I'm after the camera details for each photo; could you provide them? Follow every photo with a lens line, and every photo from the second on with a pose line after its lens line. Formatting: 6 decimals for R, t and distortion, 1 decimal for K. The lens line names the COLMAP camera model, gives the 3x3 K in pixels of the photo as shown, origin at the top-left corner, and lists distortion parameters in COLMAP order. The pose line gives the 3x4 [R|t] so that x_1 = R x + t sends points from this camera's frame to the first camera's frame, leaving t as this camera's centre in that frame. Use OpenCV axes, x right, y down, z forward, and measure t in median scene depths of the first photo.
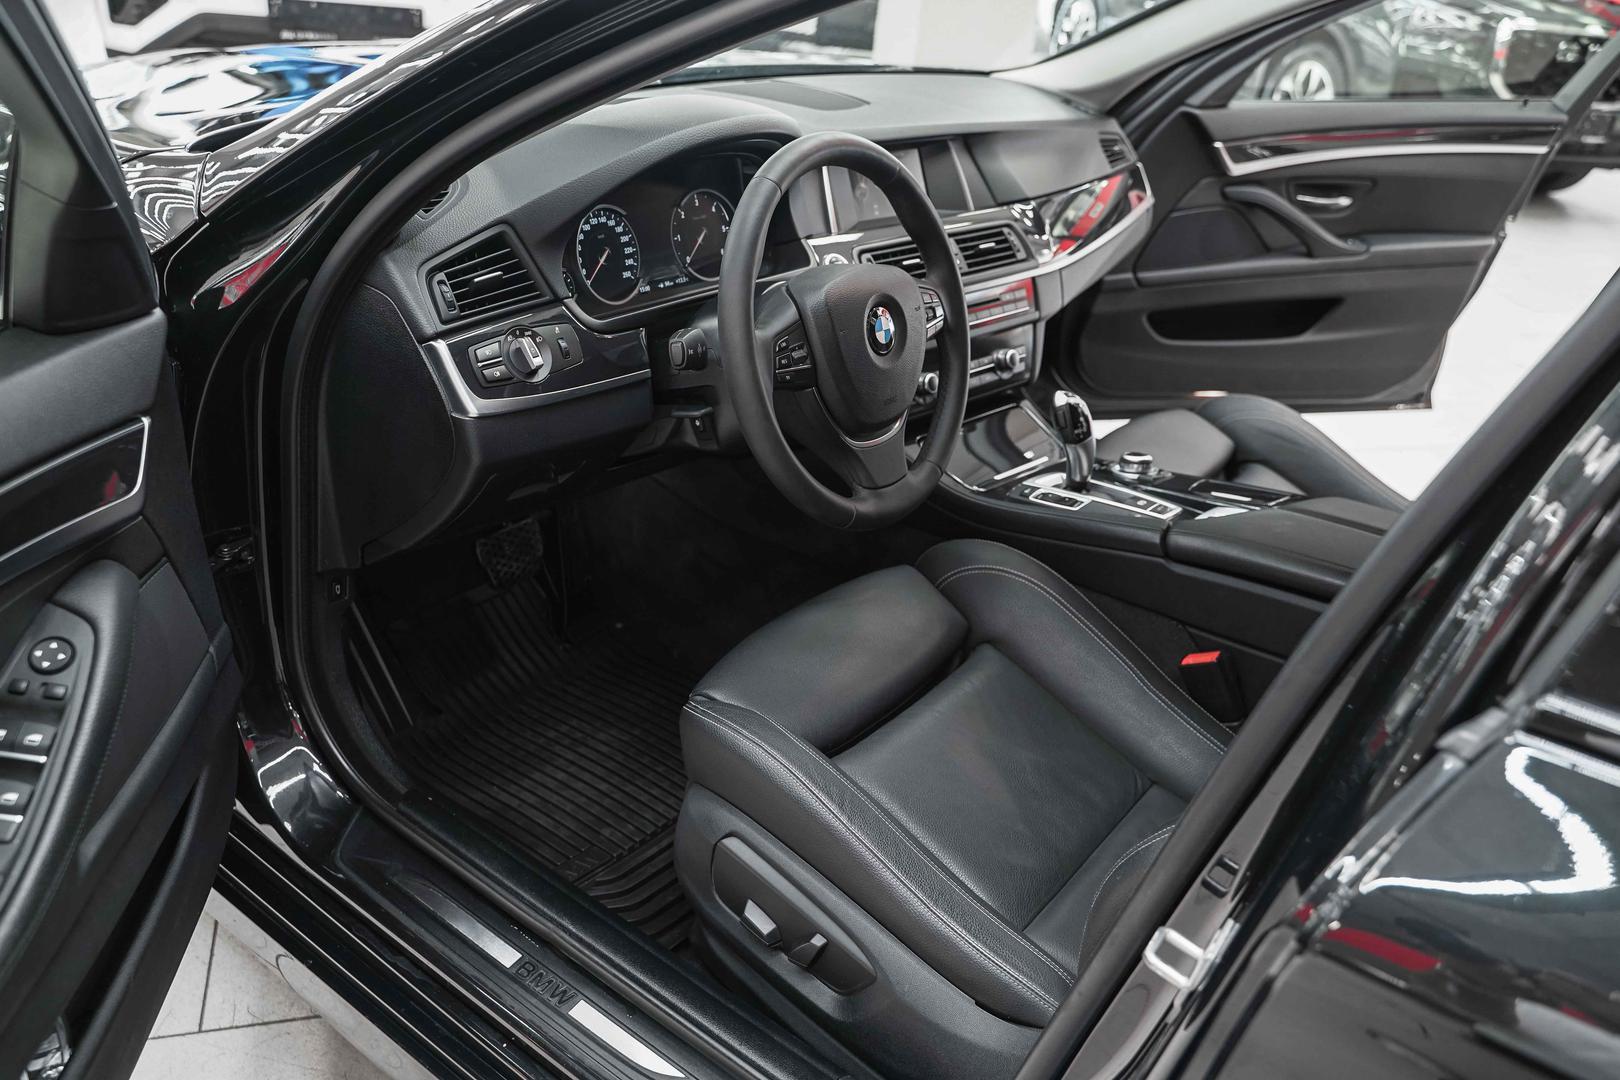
lens RADIAL K [[1404.8, 0, 832.5], [0, 1404.8, 544.9], [0, 0, 1]] dist [-0.007709, 0.018142]
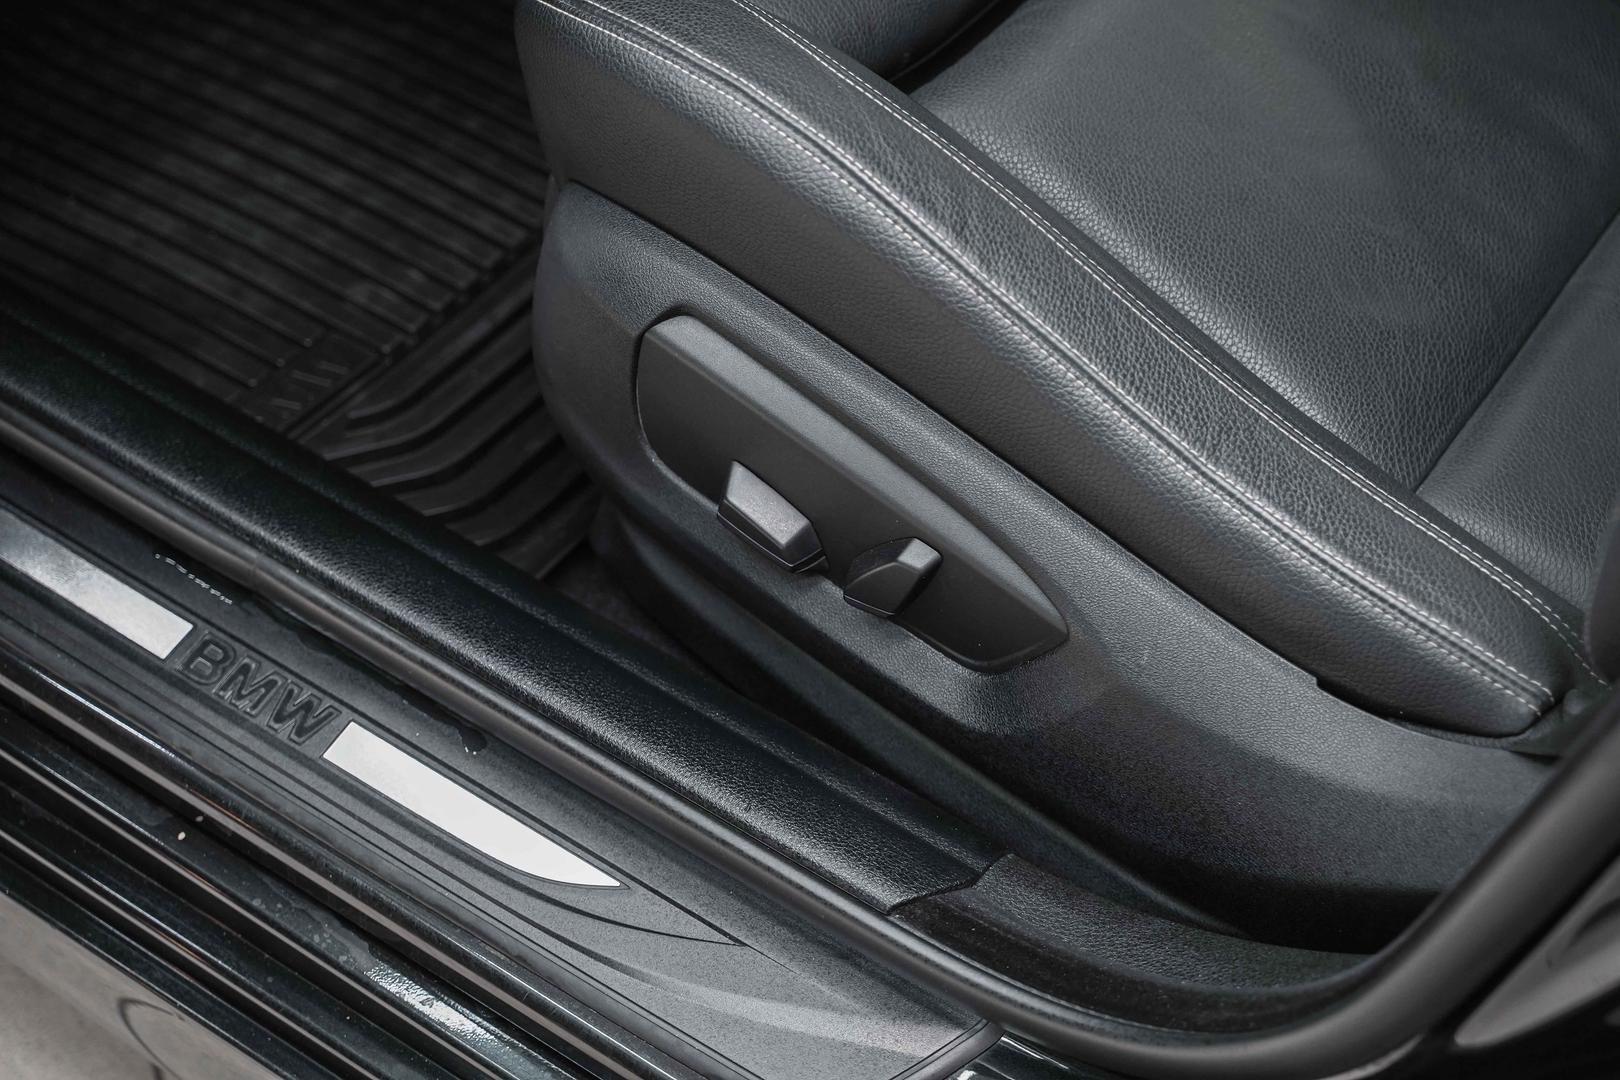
lens RADIAL K [[2792.3, 0, 814.0], [0, 2792.3, 537.6], [0, 0, 1]] dist [-0.002457, 0.000000]
pose [[0.997516, -0.070290, -0.004684, -0.034379], [0.067415, 0.933184, 0.353019, -0.007916], [-0.020442, -0.352458, 0.935604, 0.241976]]
